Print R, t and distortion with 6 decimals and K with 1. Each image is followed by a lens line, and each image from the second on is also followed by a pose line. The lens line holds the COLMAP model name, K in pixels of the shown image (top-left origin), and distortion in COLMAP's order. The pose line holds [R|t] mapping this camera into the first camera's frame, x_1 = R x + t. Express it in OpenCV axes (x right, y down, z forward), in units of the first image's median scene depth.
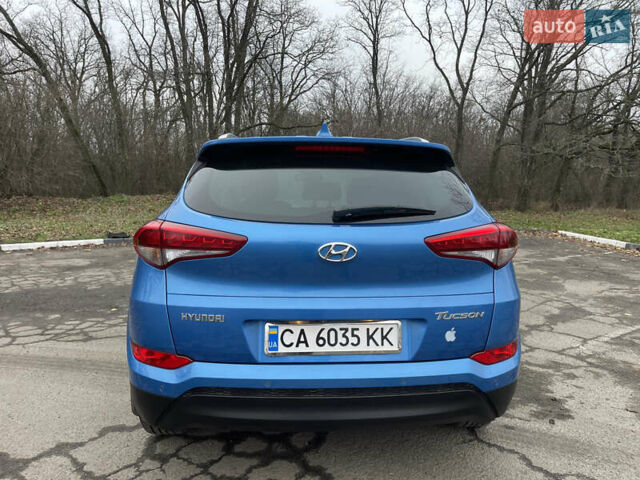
lens RADIAL K [[482.0, 0, 324.7], [0, 482.0, 237.3], [0, 0, 1]] dist [0.071244, -0.092454]
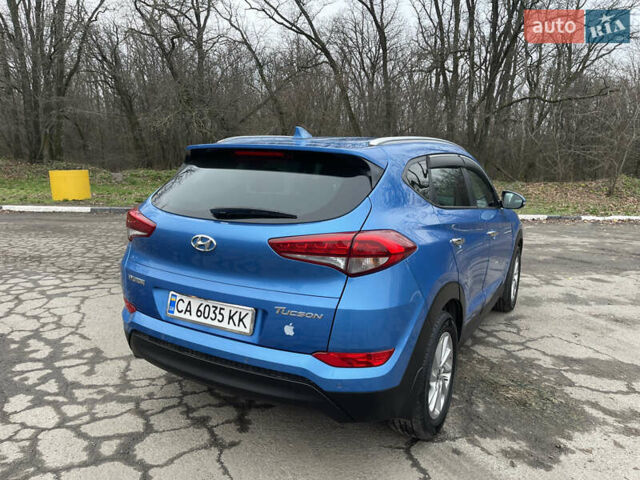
lens RADIAL K [[482.0, 0, 324.7], [0, 482.0, 237.3], [0, 0, 1]] dist [0.071244, -0.092454]
pose [[0.834383, 0.101130, -0.541829, 0.907302], [-0.075729, 0.994735, 0.069046, -0.088188], [0.545958, -0.016578, 0.837648, 0.134337]]
